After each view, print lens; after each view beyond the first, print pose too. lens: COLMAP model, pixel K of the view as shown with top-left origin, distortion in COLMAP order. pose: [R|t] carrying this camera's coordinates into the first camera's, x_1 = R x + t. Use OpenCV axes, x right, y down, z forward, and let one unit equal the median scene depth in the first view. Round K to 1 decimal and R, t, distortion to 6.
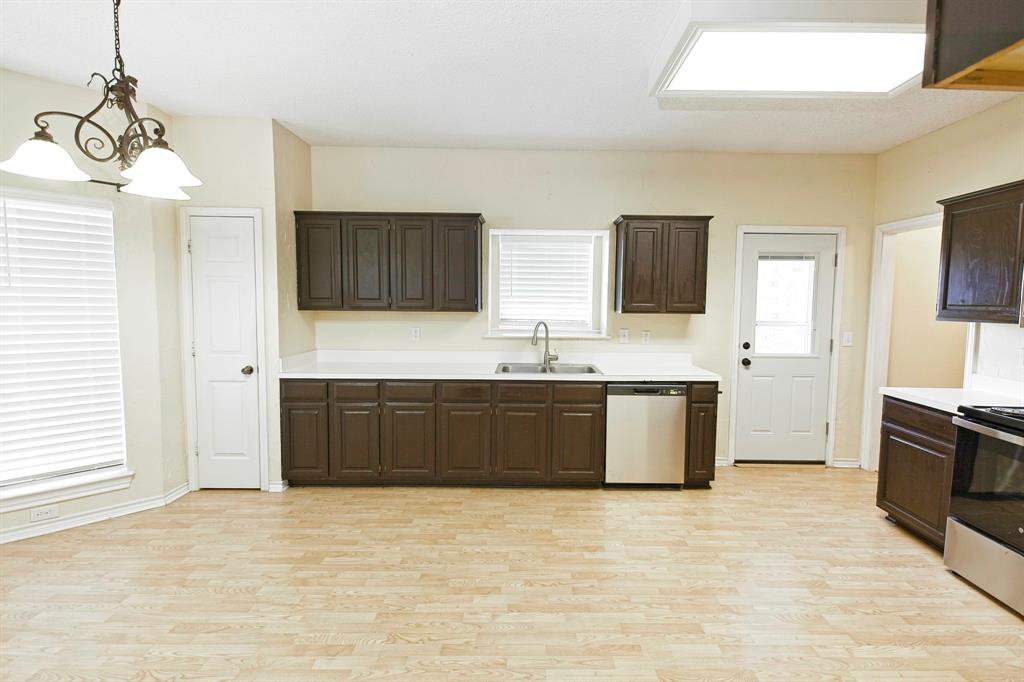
lens RADIAL K [[468.7, 0, 532.7], [0, 468.7, 329.7], [0, 0, 1]] dist [0.015098, -0.000303]
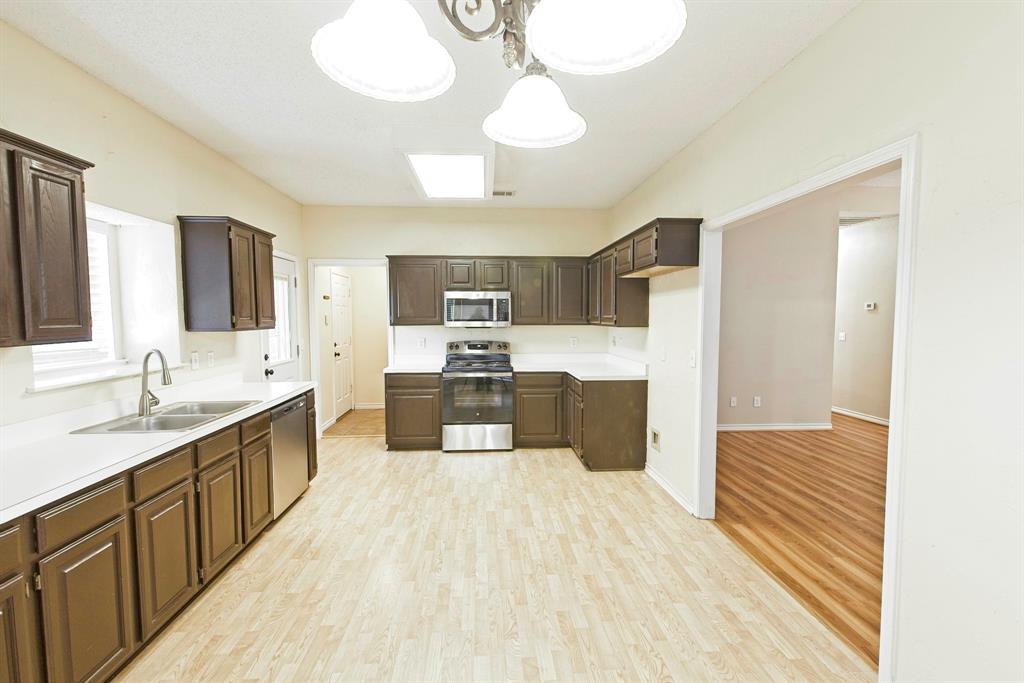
lens RADIAL K [[467.1, 0, 512.0], [0, 467.1, 341.5], [0, 0, 1]] dist [0.011299, -0.000232]
pose [[-0.052279, -0.068718, 0.996265, -0.745850], [0.066725, 0.995160, 0.072143, -0.048105], [-0.996401, 0.070247, -0.047440, 0.571054]]
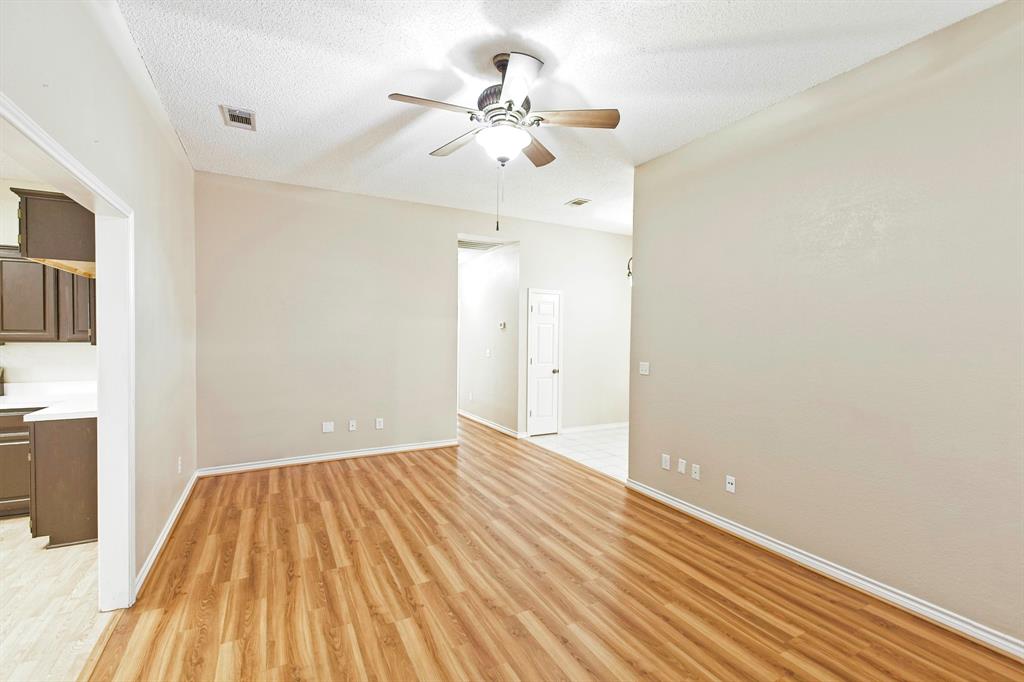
lens RADIAL K [[450.7, 0, 513.2], [0, 450.7, 343.0], [0, 0, 1]] dist [0.021167, -0.011375]
pose [[-0.460478, -0.034940, 0.886983, -0.693915], [0.044946, 0.997026, 0.062609, -0.001886], [-0.886532, 0.068696, -0.457538, -0.081947]]
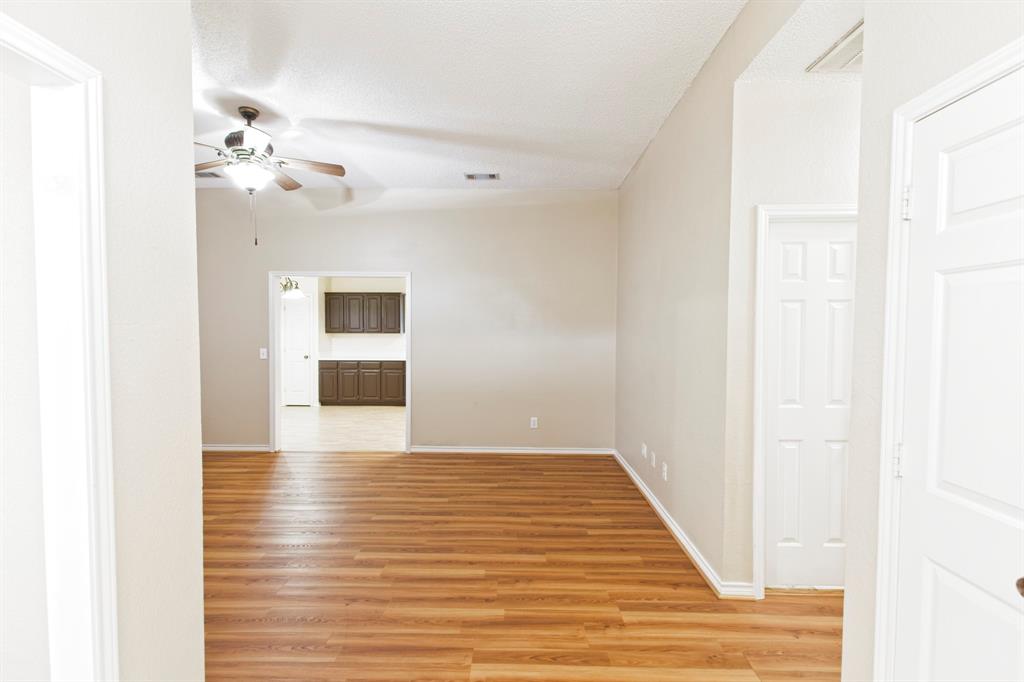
lens RADIAL K [[450.7, 0, 513.2], [0, 450.7, 343.0], [0, 0, 1]] dist [0.021167, -0.011375]
pose [[0.999549, -0.006574, -0.029318, 0.556248], [0.005525, 0.999347, -0.035721, 0.101171], [0.029534, 0.035543, 0.998932, -1.346188]]
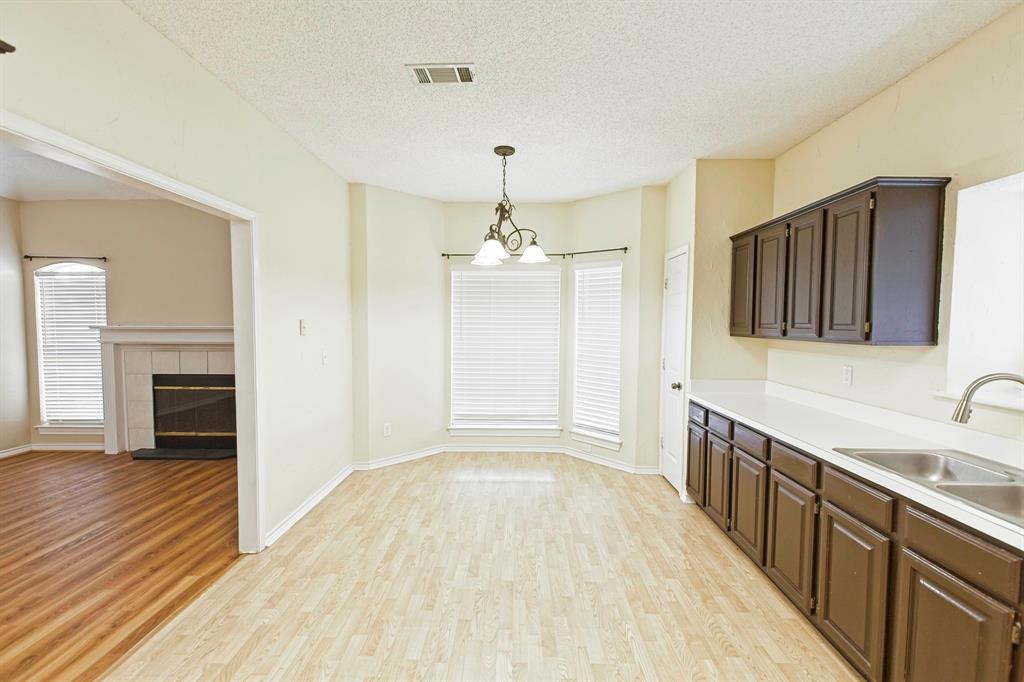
lens RADIAL K [[450.7, 0, 513.2], [0, 450.7, 343.0], [0, 0, 1]] dist [0.021167, -0.011375]
pose [[-0.024303, 0.037416, -0.999004, 0.497683], [-0.073629, 0.996518, 0.039114, -0.032670], [0.996990, 0.074507, -0.021464, 0.603438]]
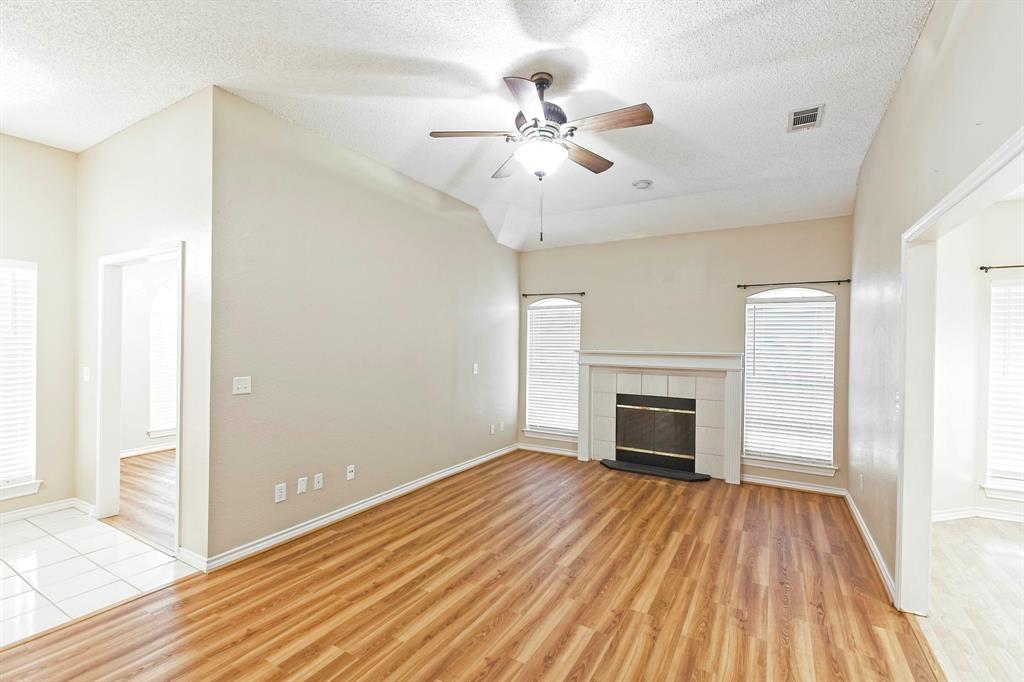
lens RADIAL K [[450.7, 0, 513.2], [0, 450.7, 343.0], [0, 0, 1]] dist [0.021167, -0.011375]
pose [[-0.511400, -0.016700, -0.859180, 0.658633], [-0.078228, 0.996565, 0.027192, 0.011071], [0.855775, 0.081118, -0.510950, -0.053684]]
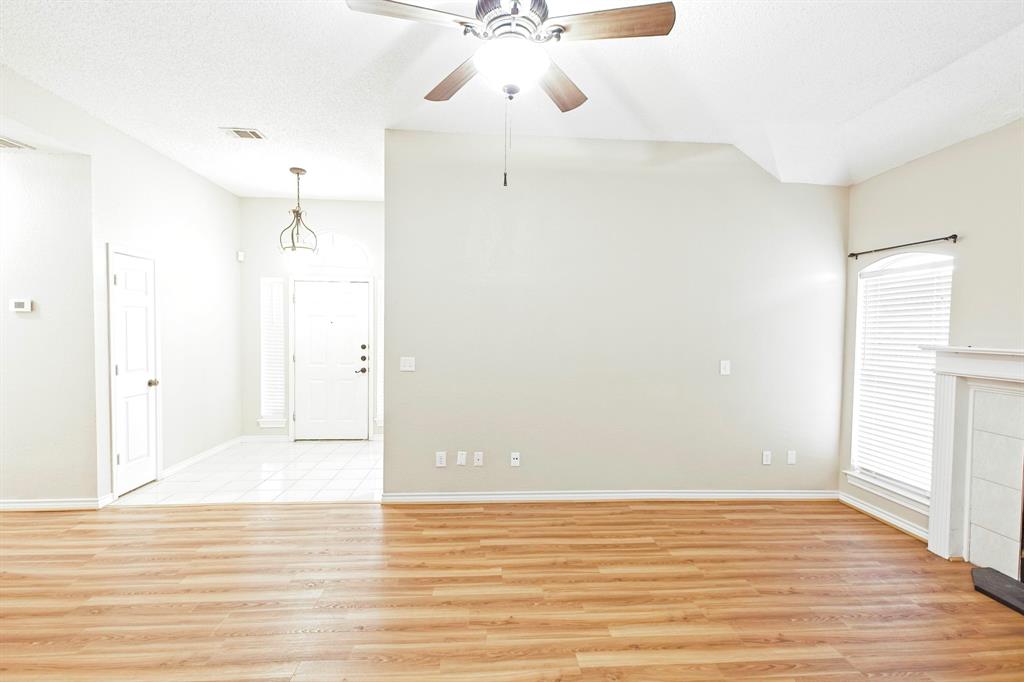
lens RADIAL K [[460.5, 0, 514.0], [0, 460.5, 344.1], [0, 0, 1]] dist [0.021461, -0.011290]
pose [[-0.998042, -0.021495, -0.058746, 0.004816], [-0.027497, 0.994266, 0.103342, -0.010673], [0.056188, 0.104755, -0.992910, 0.155039]]
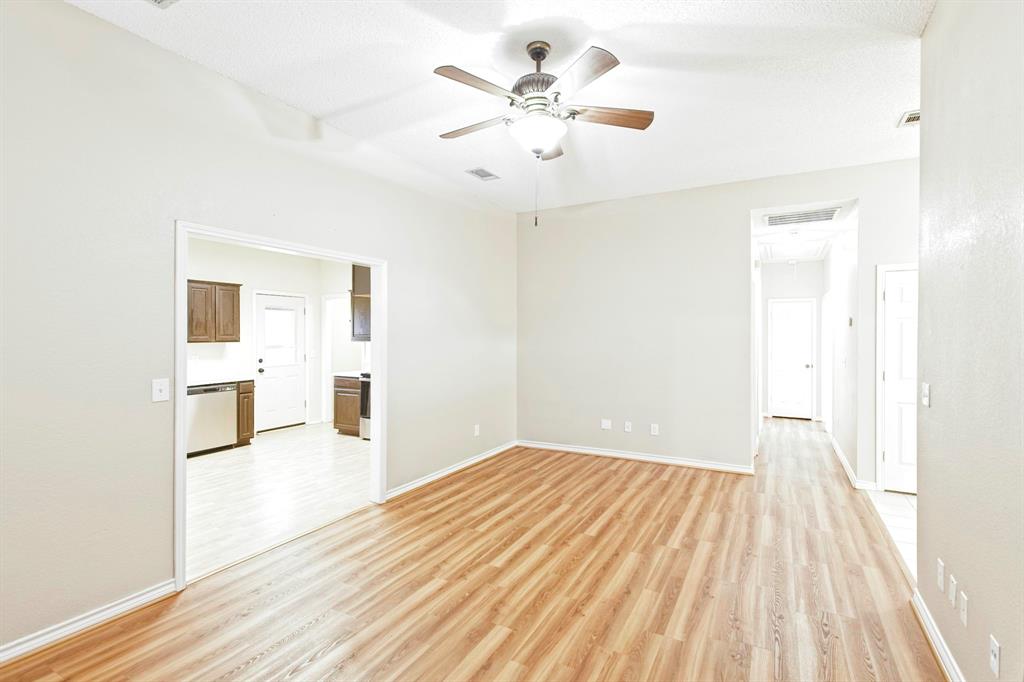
lens RADIAL K [[478.4, 0, 523.4], [0, 478.4, 336.2], [0, 0, 1]] dist [0.017765, -0.000854]
pose [[0.480960, -0.014711, 0.876619, -0.691028], [0.064828, 0.997719, -0.018825, 0.045887], [-0.874342, 0.065883, 0.480817, -0.749614]]
